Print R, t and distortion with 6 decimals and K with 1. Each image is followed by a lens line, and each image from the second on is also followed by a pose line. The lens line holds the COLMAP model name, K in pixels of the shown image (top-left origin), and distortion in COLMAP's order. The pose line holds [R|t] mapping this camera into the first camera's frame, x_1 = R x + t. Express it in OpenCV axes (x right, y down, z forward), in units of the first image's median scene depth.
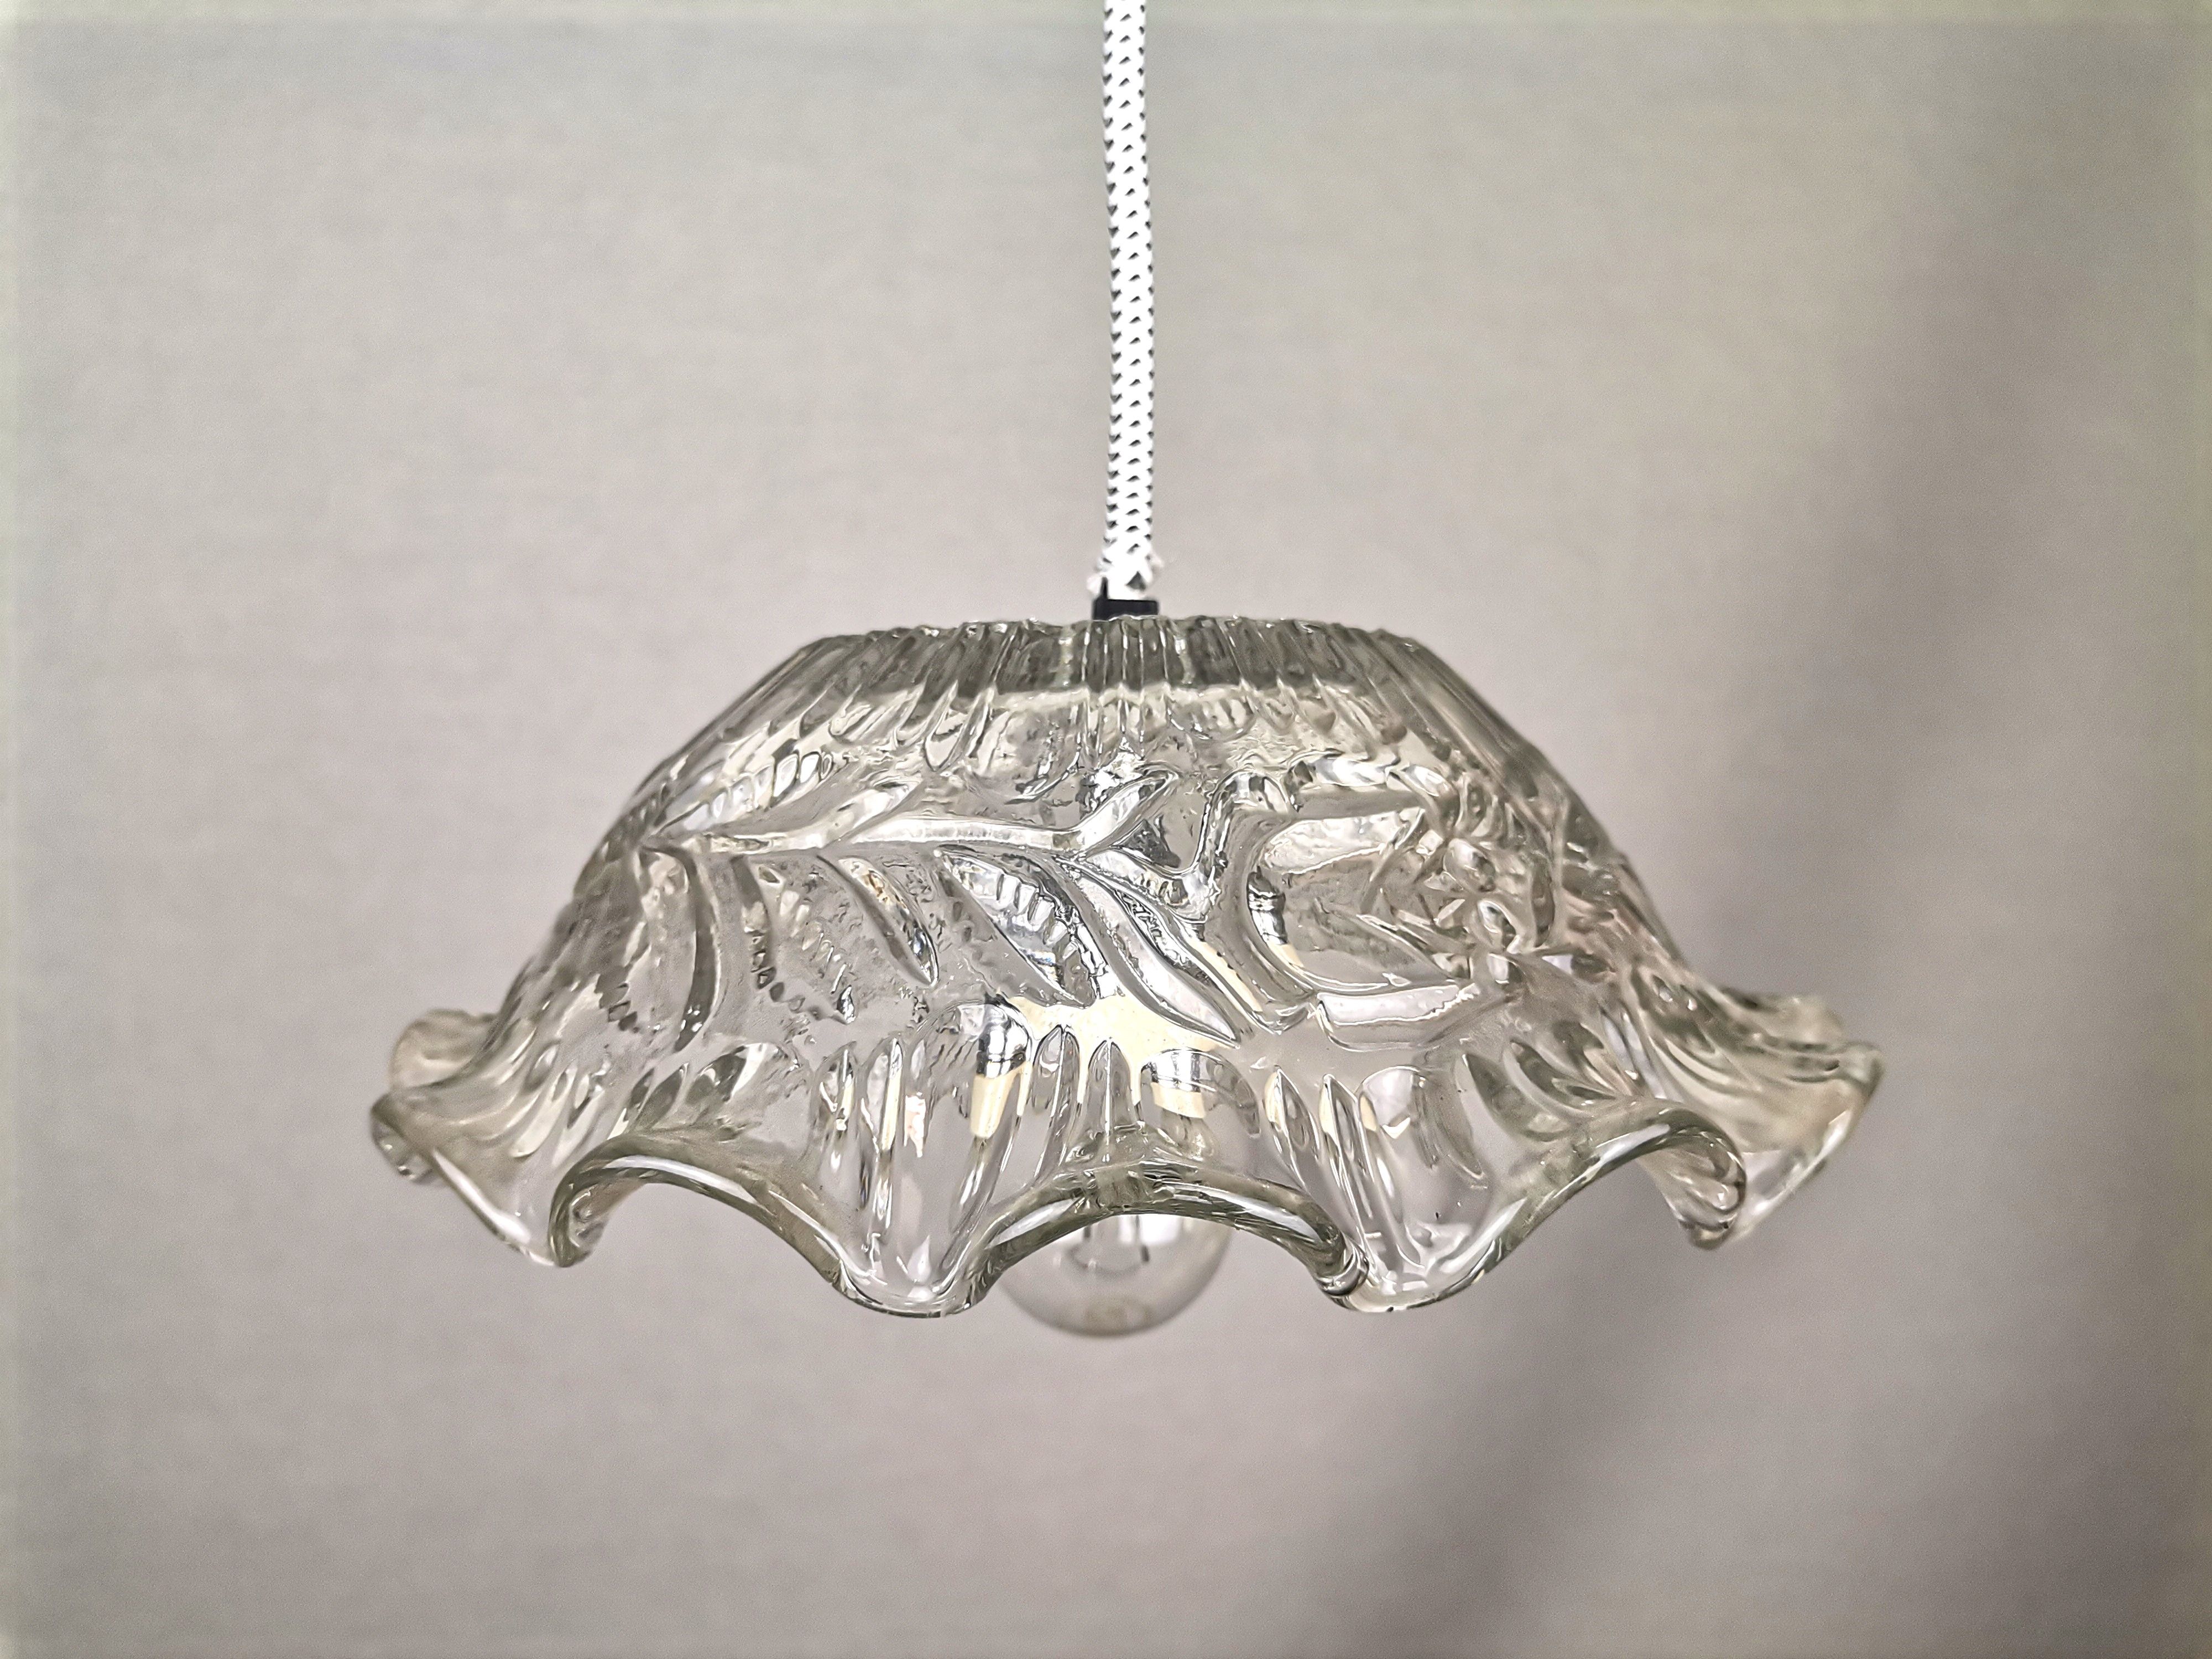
lens RADIAL K [[1691.1, 0, 1106.0], [0, 1691.1, 829.5], [0, 0, 1]] dist [-0.000266, 0.000973]
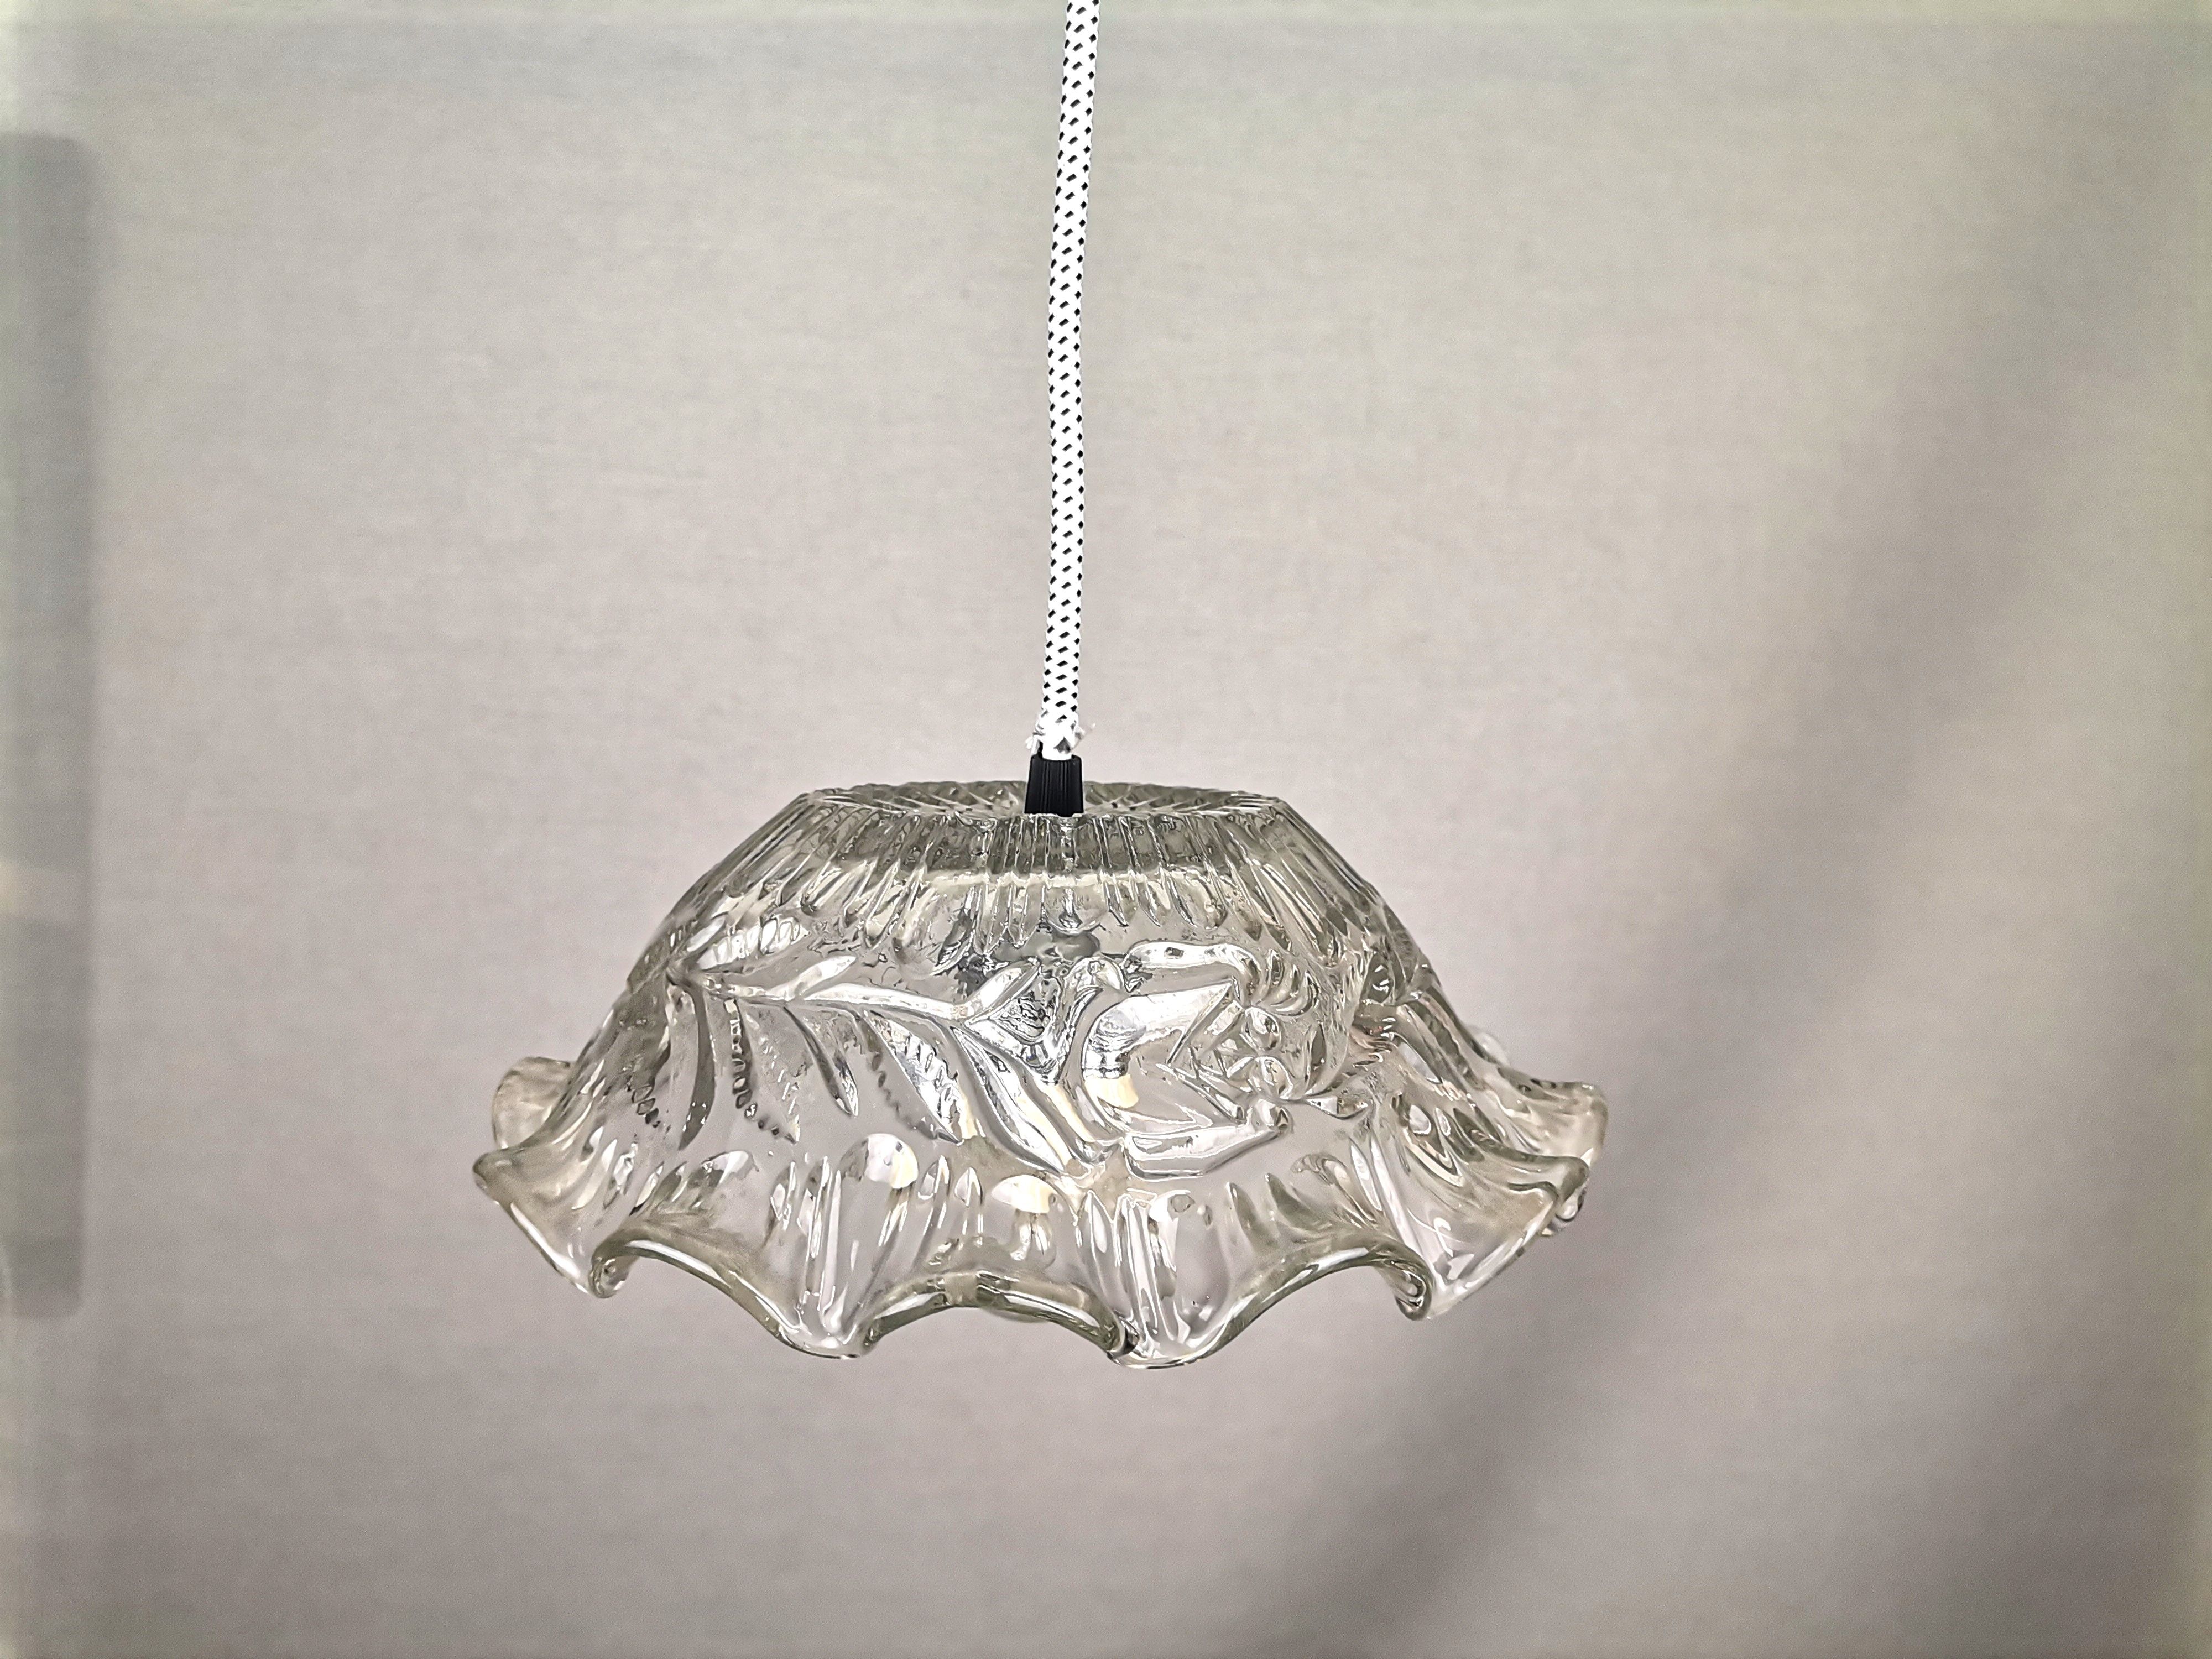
lens RADIAL K [[1660.9, 0, 1106.0], [0, 1660.9, 829.5], [0, 0, 1]] dist [0.028656, 0.002053]
pose [[0.996834, 0.028057, -0.074402, 0.183735], [-0.022021, 0.996492, 0.080744, -0.238307], [0.076407, -0.078850, 0.993954, -0.312163]]
